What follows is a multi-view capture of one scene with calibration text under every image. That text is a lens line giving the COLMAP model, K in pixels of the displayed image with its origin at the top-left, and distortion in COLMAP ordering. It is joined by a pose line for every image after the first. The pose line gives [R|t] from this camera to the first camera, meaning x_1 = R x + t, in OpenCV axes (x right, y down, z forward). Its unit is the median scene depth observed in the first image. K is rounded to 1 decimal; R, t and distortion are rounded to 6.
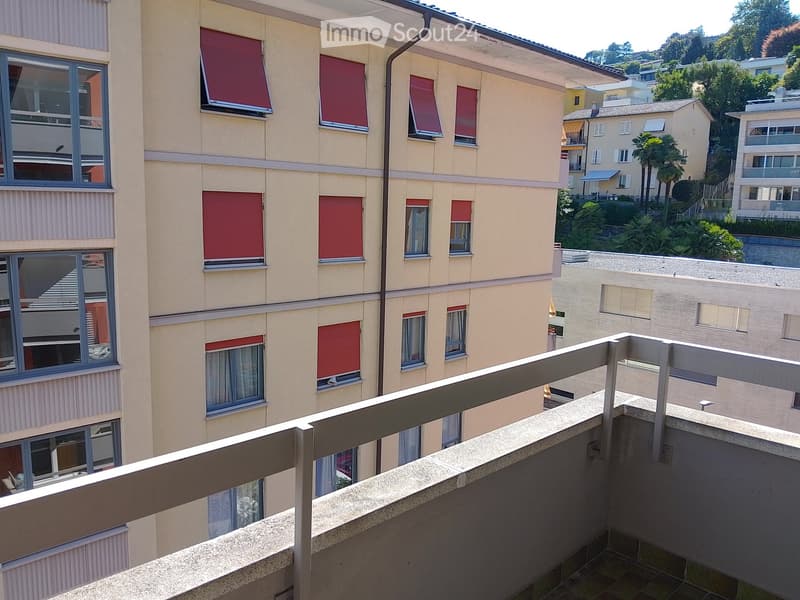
lens RADIAL K [[623.2, 0, 390.0], [0, 623.2, 312.8], [0, 0, 1]] dist [0.032221, -0.031894]
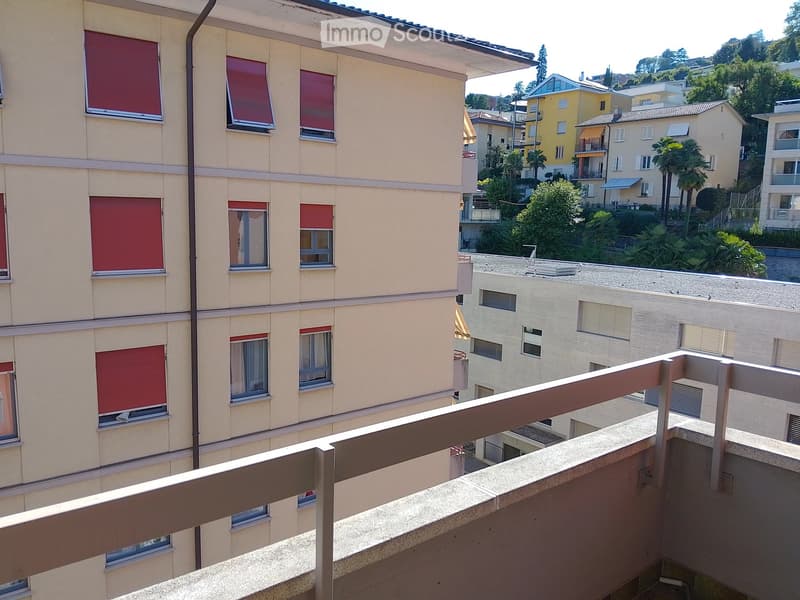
lens RADIAL K [[623.2, 0, 422.0], [0, 623.2, 301.1], [0, 0, 1]] dist [0.032221, -0.031894]
pose [[0.997326, 0.007790, -0.072658, 0.135976], [-0.010599, 0.999208, -0.038364, -0.006634], [0.072302, 0.039032, 0.996619, 0.068309]]
